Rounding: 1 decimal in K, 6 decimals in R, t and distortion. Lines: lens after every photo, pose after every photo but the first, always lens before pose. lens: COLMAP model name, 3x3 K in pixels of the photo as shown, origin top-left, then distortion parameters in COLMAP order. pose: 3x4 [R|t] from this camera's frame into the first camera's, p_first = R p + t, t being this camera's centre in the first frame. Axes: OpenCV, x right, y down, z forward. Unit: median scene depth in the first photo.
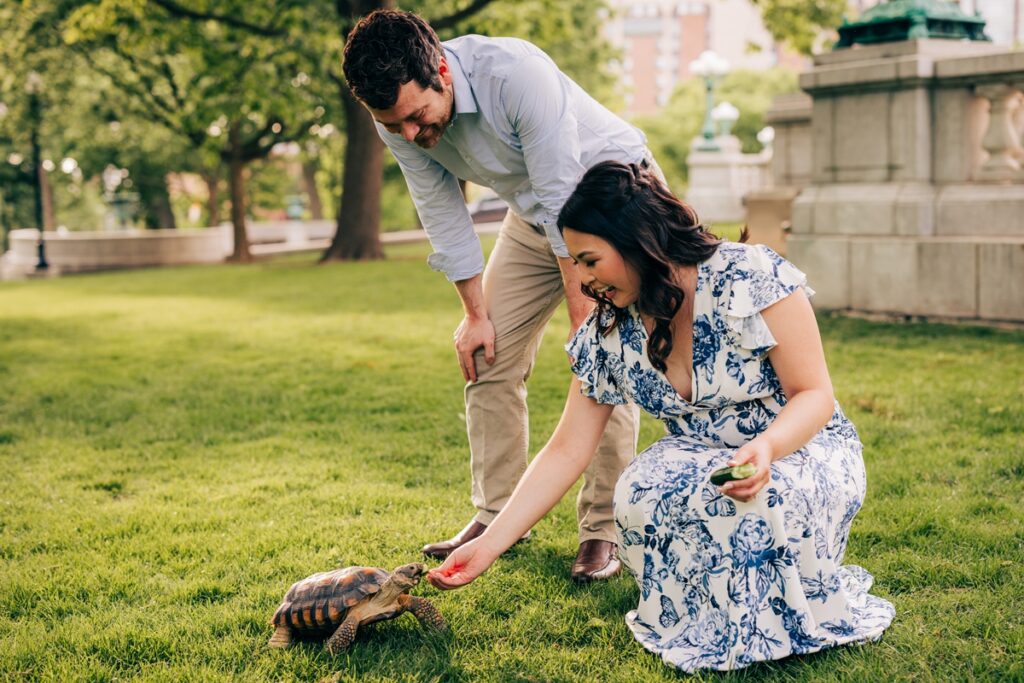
lens RADIAL K [[1528.6, 0, 512.0], [0, 1528.6, 341.5], [0, 0, 1]] dist [-0.103142, 0.699824]
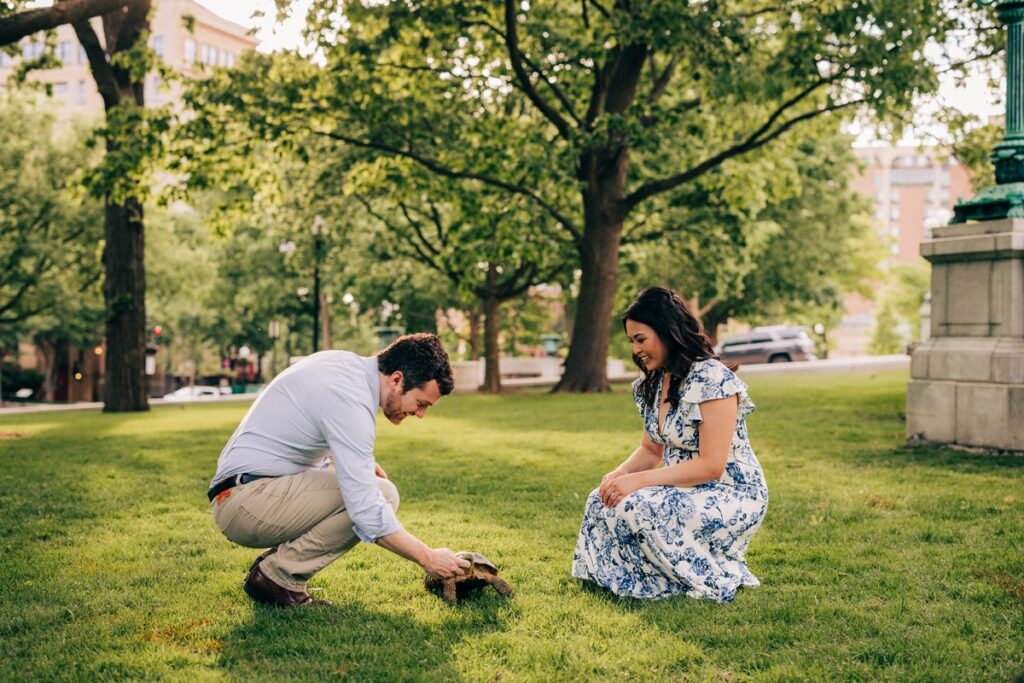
lens RADIAL K [[1528.6, 0, 512.0], [0, 1528.6, 341.5], [0, 0, 1]] dist [-0.103142, 0.699824]
pose [[0.983938, 0.032270, -0.175572, 0.046965], [-0.048213, 0.995013, -0.087316, 0.010818], [0.171879, 0.094378, 0.980587, -0.119335]]
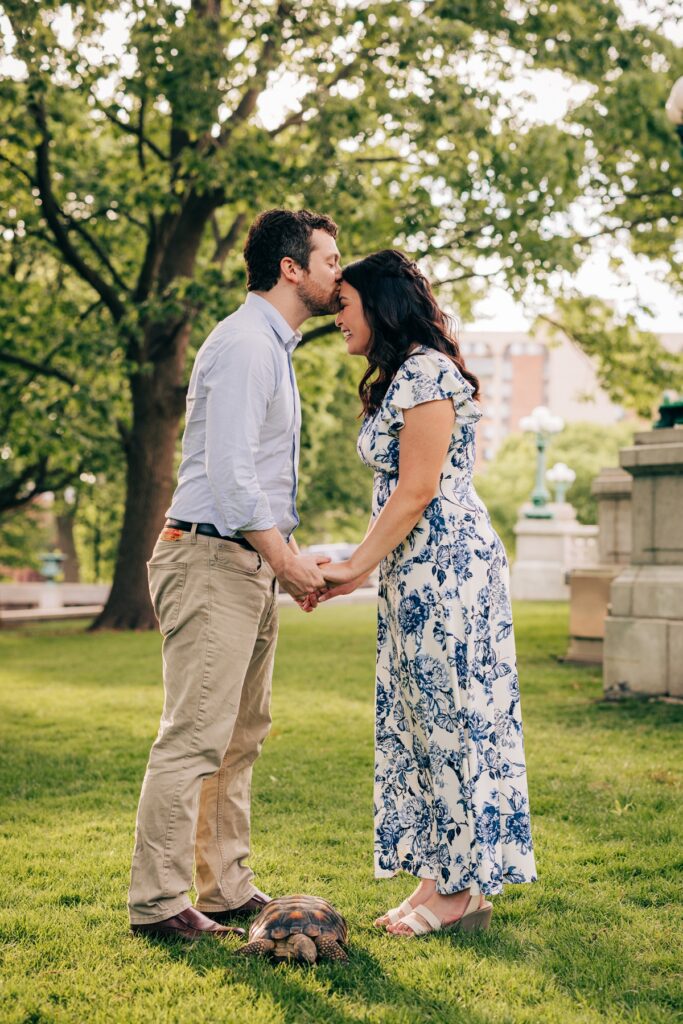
lens RADIAL K [[1528.6, 0, 341.5], [0, 1528.6, 512.0], [0, 0, 1]] dist [-0.103142, 0.699824]
pose [[0.999319, 0.035701, 0.009356, 0.000989], [-0.034168, 0.990778, -0.131118, -0.001293], [-0.013950, 0.130709, 0.991323, 0.016708]]
